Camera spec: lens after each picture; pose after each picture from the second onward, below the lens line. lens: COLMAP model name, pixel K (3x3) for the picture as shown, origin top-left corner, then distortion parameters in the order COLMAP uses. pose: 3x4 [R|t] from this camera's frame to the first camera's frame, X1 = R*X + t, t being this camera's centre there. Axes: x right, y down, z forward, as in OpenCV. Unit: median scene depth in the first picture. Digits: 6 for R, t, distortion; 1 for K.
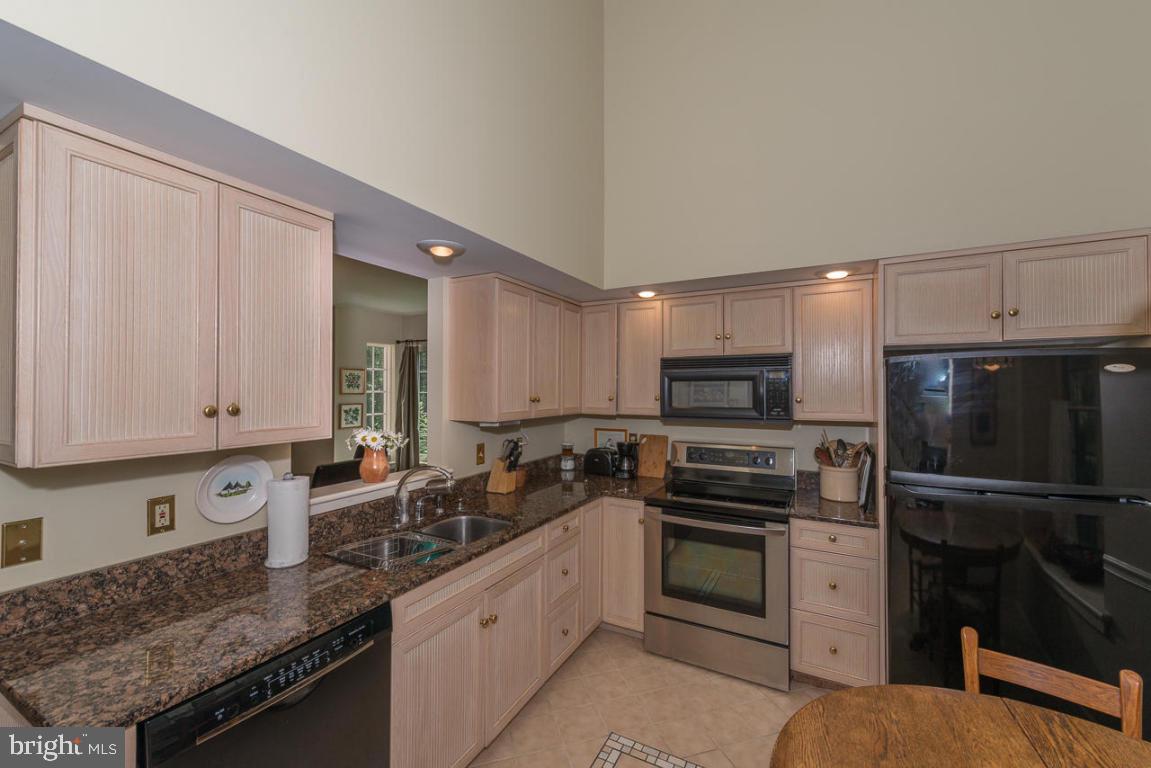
lens RADIAL K [[461.1, 0, 574.9], [0, 461.1, 384.4], [0, 0, 1]] dist [0.013008, -0.004046]
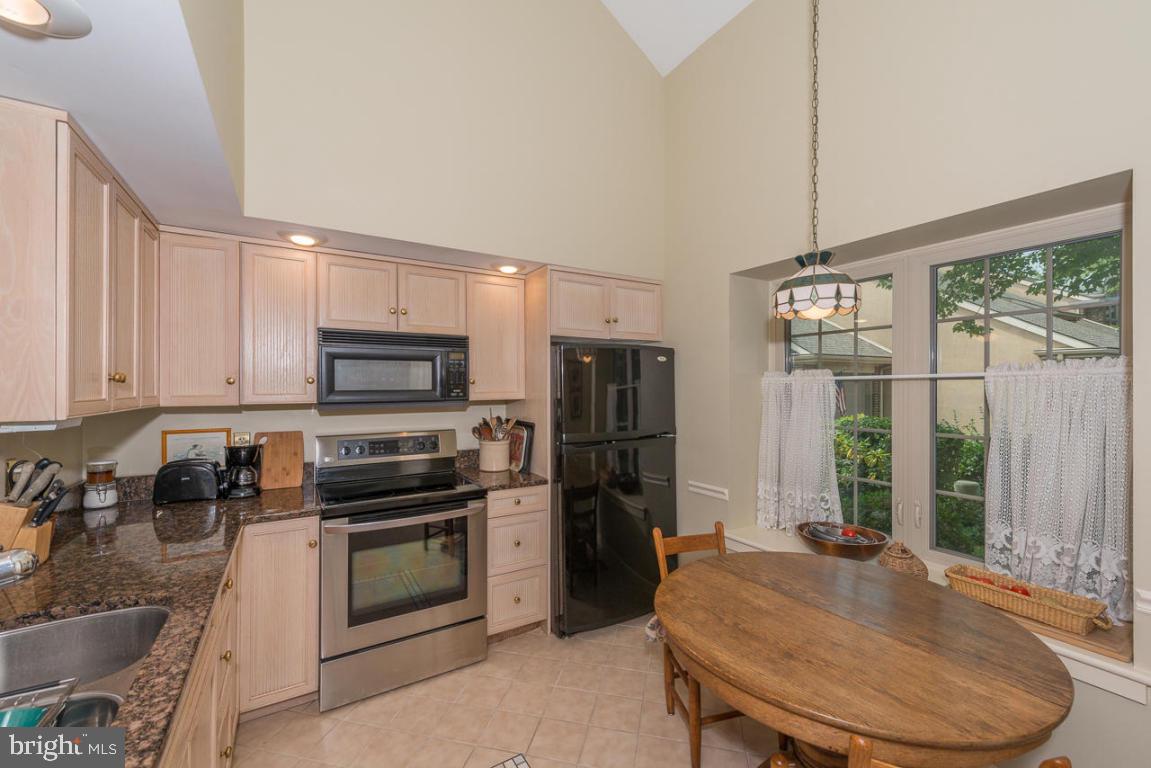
lens RADIAL K [[461.1, 0, 576.6], [0, 461.1, 385.2], [0, 0, 1]] dist [0.013008, -0.004046]
pose [[0.506225, -0.000785, 0.862401, -0.287302], [-0.005130, 0.999979, 0.003922, 0.036224], [-0.862386, -0.006409, 0.506211, 0.258297]]
